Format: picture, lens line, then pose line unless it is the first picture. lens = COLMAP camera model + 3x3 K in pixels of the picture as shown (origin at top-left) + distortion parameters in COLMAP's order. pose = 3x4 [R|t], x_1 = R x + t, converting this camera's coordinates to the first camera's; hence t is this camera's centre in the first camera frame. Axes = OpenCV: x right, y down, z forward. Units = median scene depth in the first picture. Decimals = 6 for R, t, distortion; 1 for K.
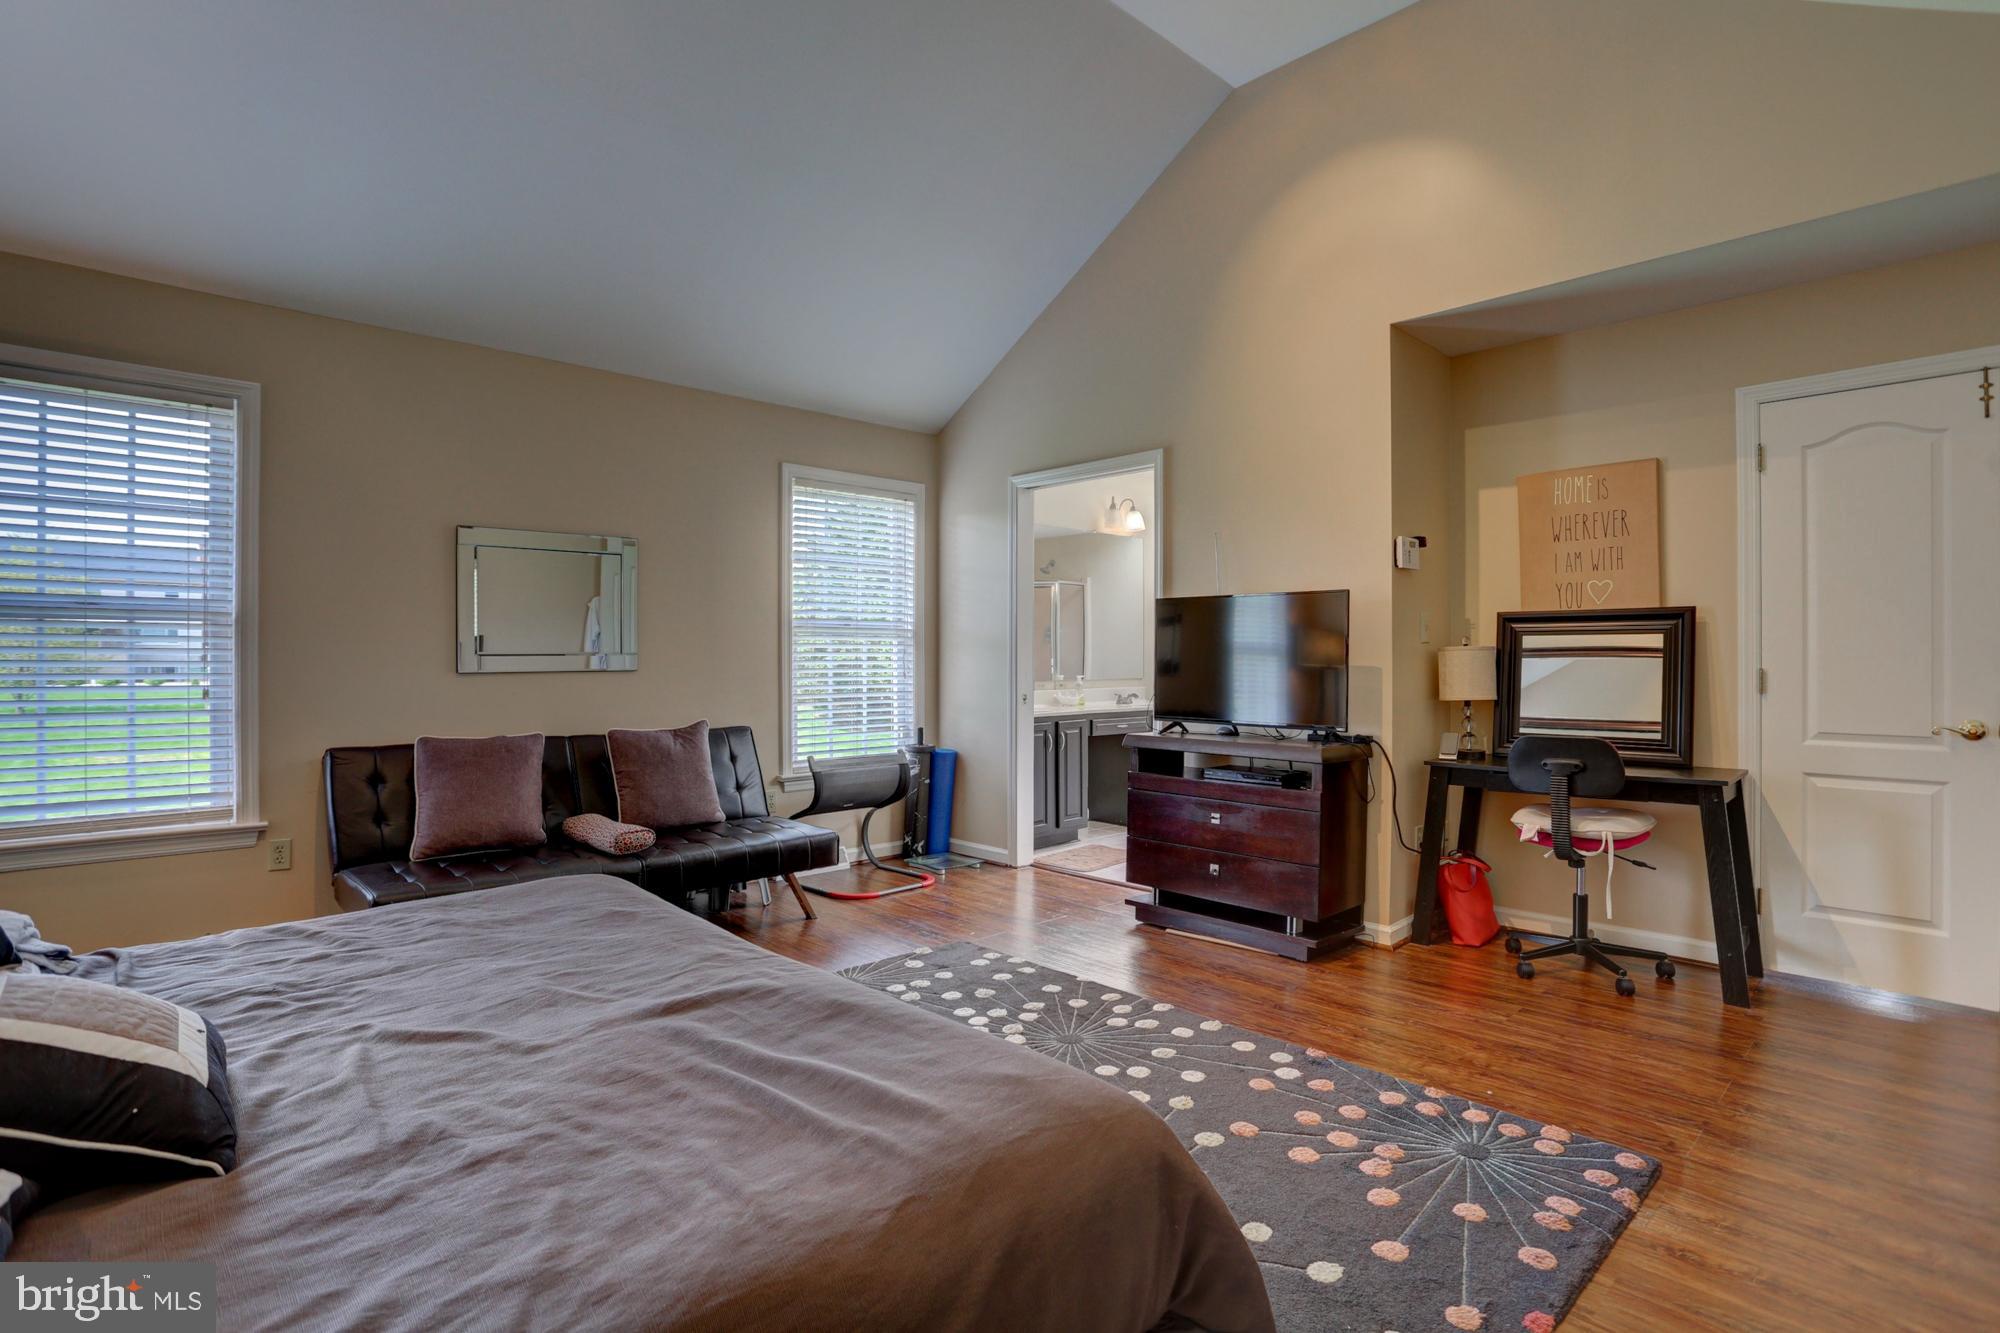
lens RADIAL K [[995.6, 0, 985.0], [0, 995.6, 657.6], [0, 0, 1]] dist [-0.087134, 0.049254]
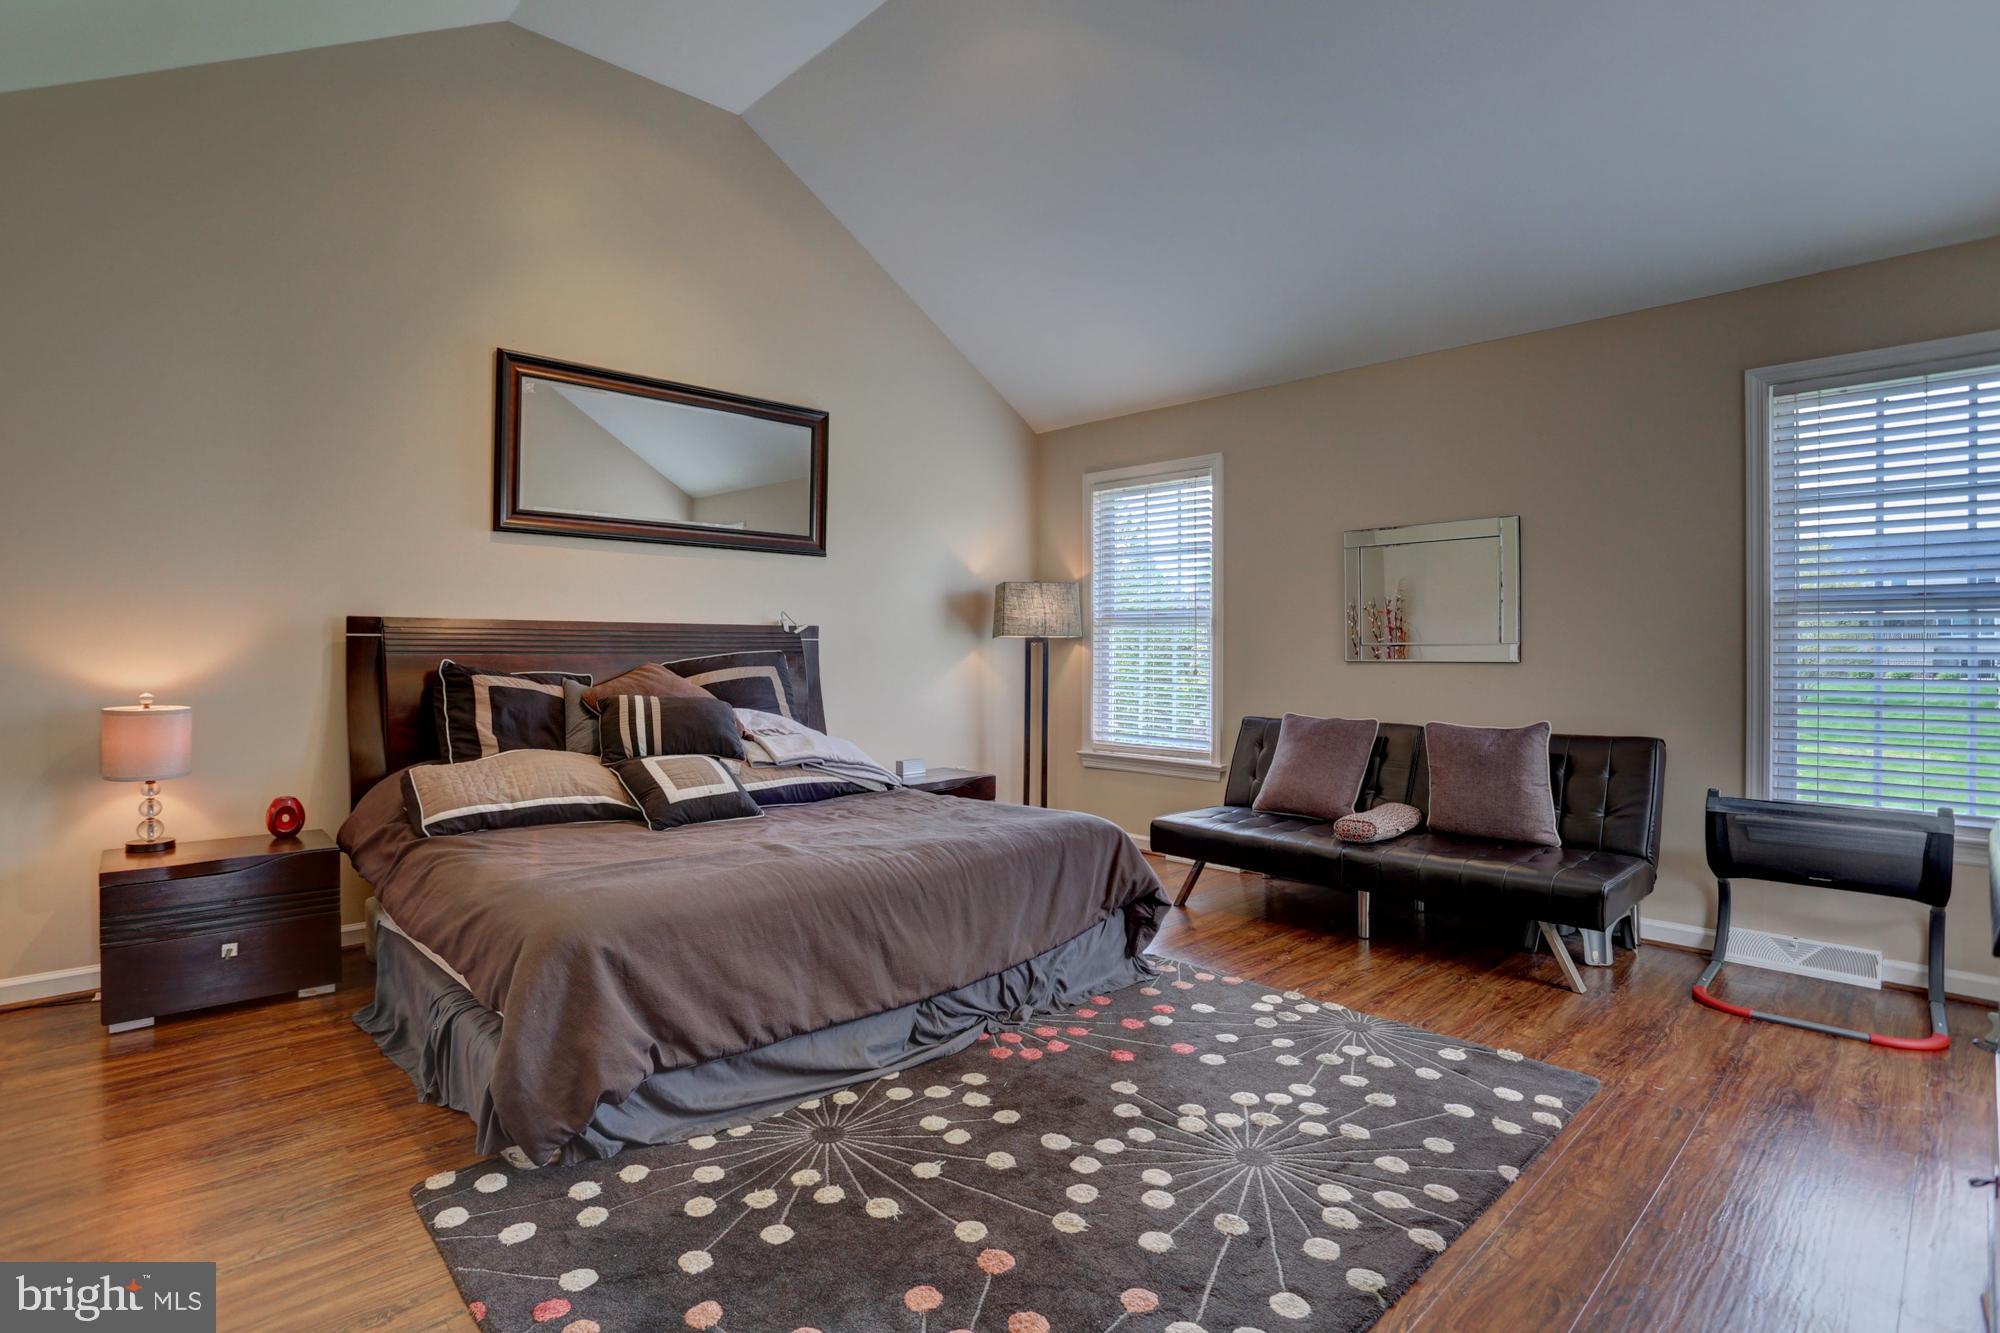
lens RADIAL K [[995.6, 0, 985.0], [0, 995.6, 657.6], [0, 0, 1]] dist [-0.087134, 0.049254]
pose [[-0.015282, 0.008257, -0.999849, 0.701554], [-0.000125, 0.999966, 0.008260, 0.001991], [0.999883, 0.000251, -0.015281, 0.686343]]
